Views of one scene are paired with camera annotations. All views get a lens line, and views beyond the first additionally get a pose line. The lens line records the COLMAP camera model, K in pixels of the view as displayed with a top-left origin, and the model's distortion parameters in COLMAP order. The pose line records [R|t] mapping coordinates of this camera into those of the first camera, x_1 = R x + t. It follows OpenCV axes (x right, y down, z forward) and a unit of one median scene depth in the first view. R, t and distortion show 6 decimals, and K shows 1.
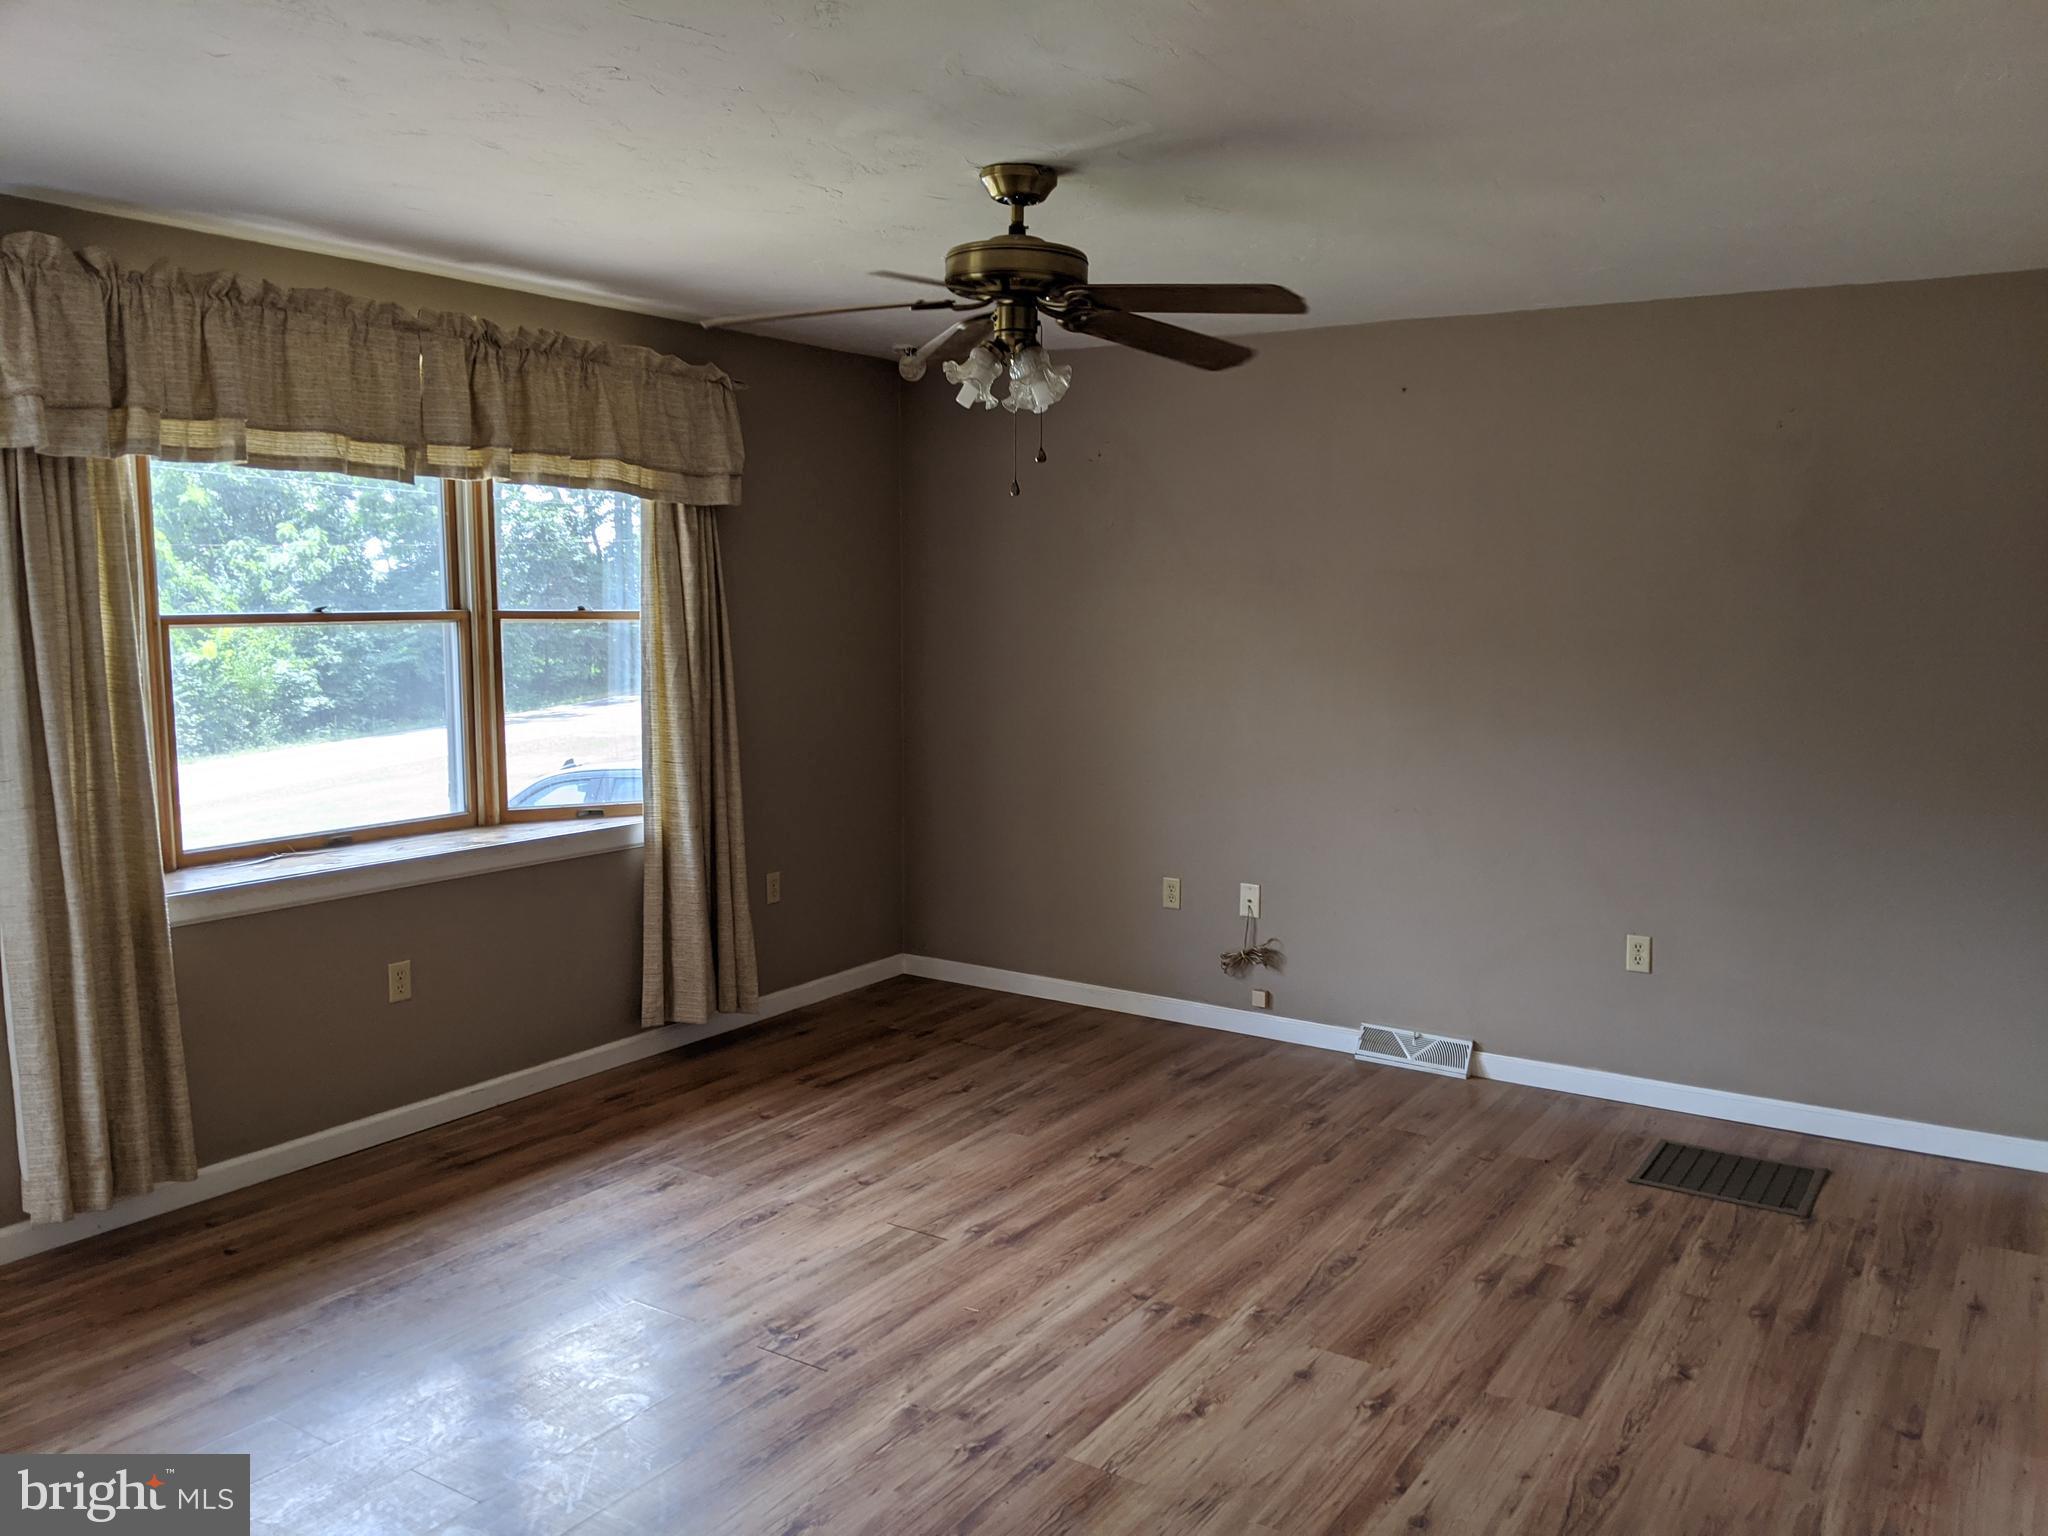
lens RADIAL K [[1663.7, 0, 1030.7], [0, 1663.7, 782.3], [0, 0, 1]] dist [0.050241, -0.071828]
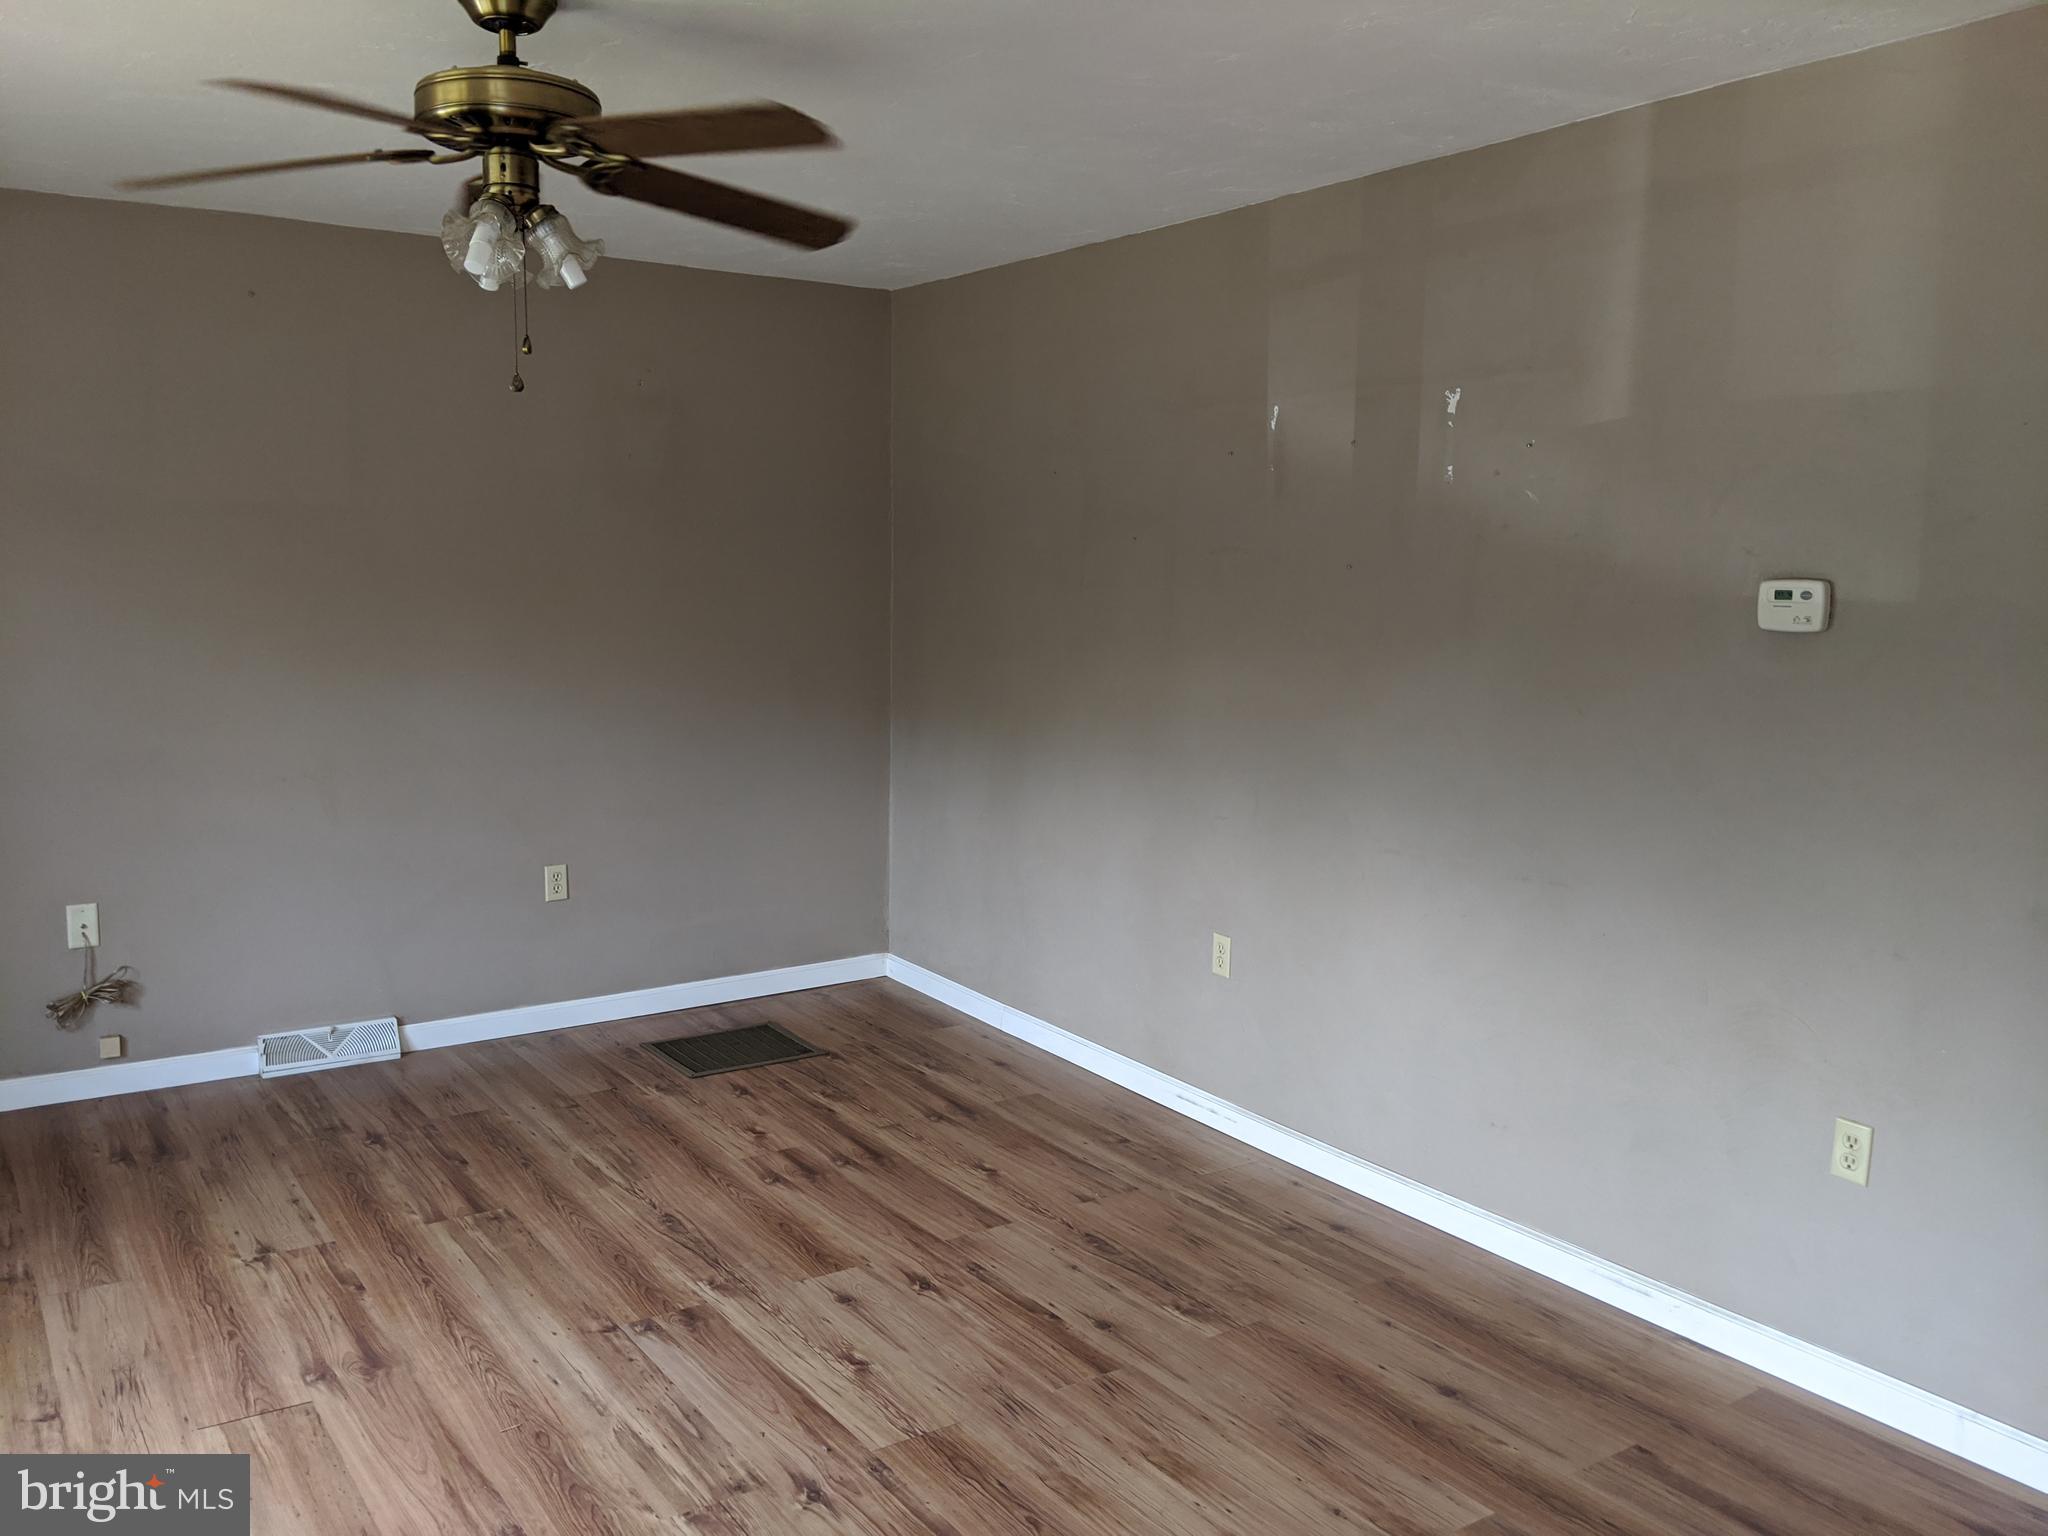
lens RADIAL K [[1663.7, 0, 1025.3], [0, 1663.7, 752.2], [0, 0, 1]] dist [0.050241, -0.071828]
pose [[0.390906, -0.114110, 0.913330, -0.567418], [0.107264, 0.991172, 0.077926, -0.032915], [-0.914159, 0.067505, 0.399695, 0.398561]]
